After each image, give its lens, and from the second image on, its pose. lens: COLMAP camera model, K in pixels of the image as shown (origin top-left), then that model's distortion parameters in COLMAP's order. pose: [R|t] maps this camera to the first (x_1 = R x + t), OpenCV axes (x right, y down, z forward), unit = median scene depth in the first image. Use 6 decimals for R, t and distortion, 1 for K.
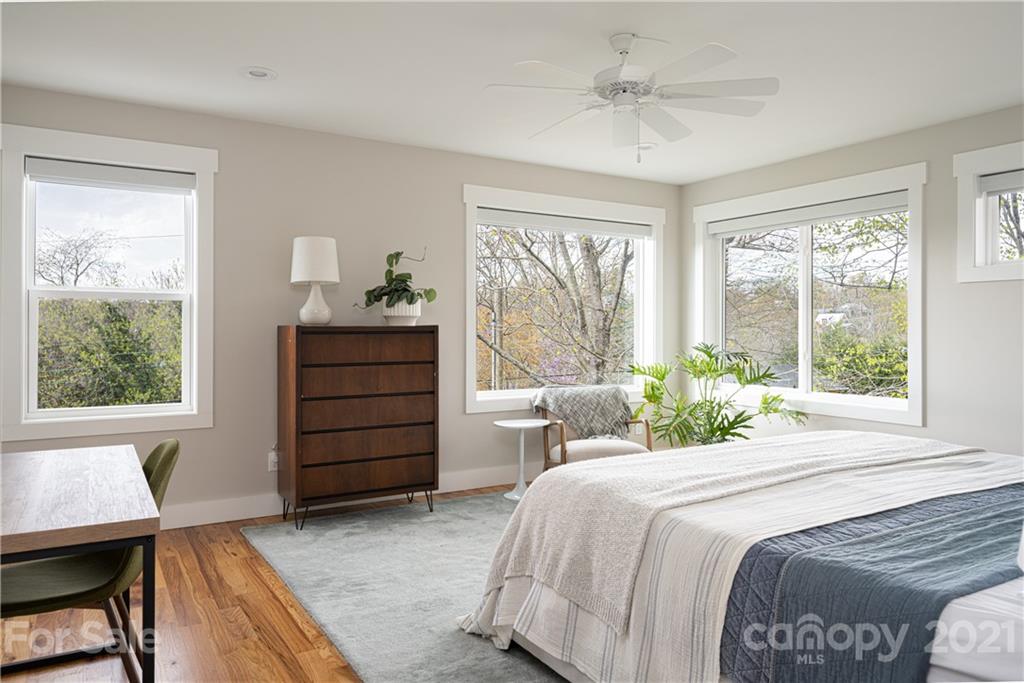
lens RADIAL K [[698.2, 0, 512.0], [0, 698.2, 341.5], [0, 0, 1]] dist [0.001623, 0.000770]
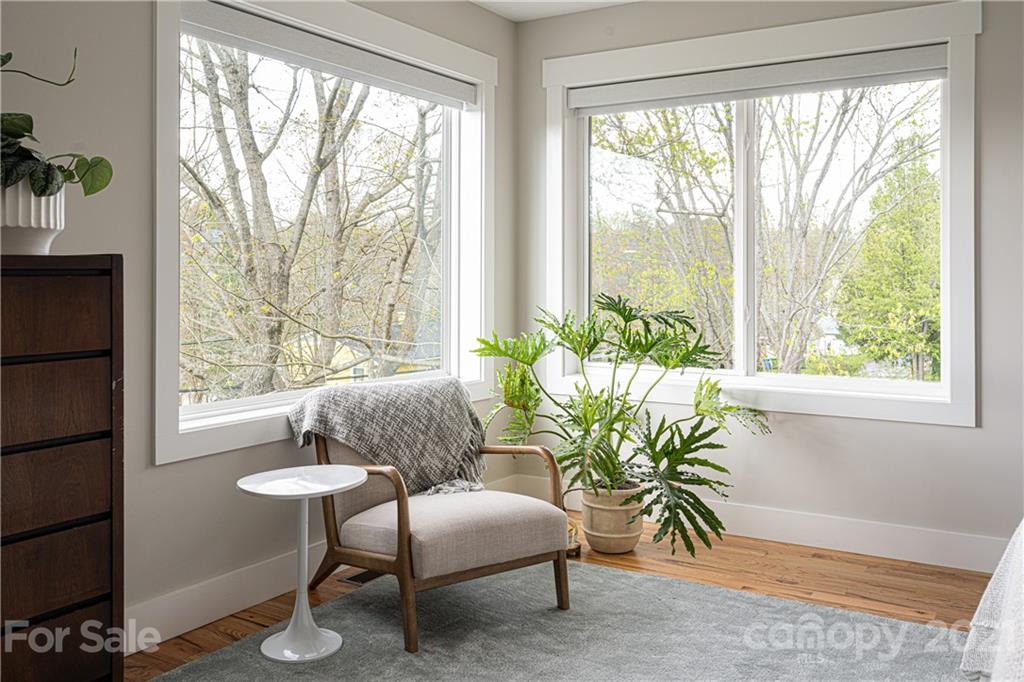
lens RADIAL K [[905.4, 0, 511.9], [0, 905.4, 287.0], [0, 0, 1]] dist [-0.004179, -0.003231]
pose [[0.892934, -0.005293, 0.450157, -0.118866], [0.008344, 0.999954, -0.004795, -0.001409], [-0.450111, 0.008038, 0.892936, 0.403824]]
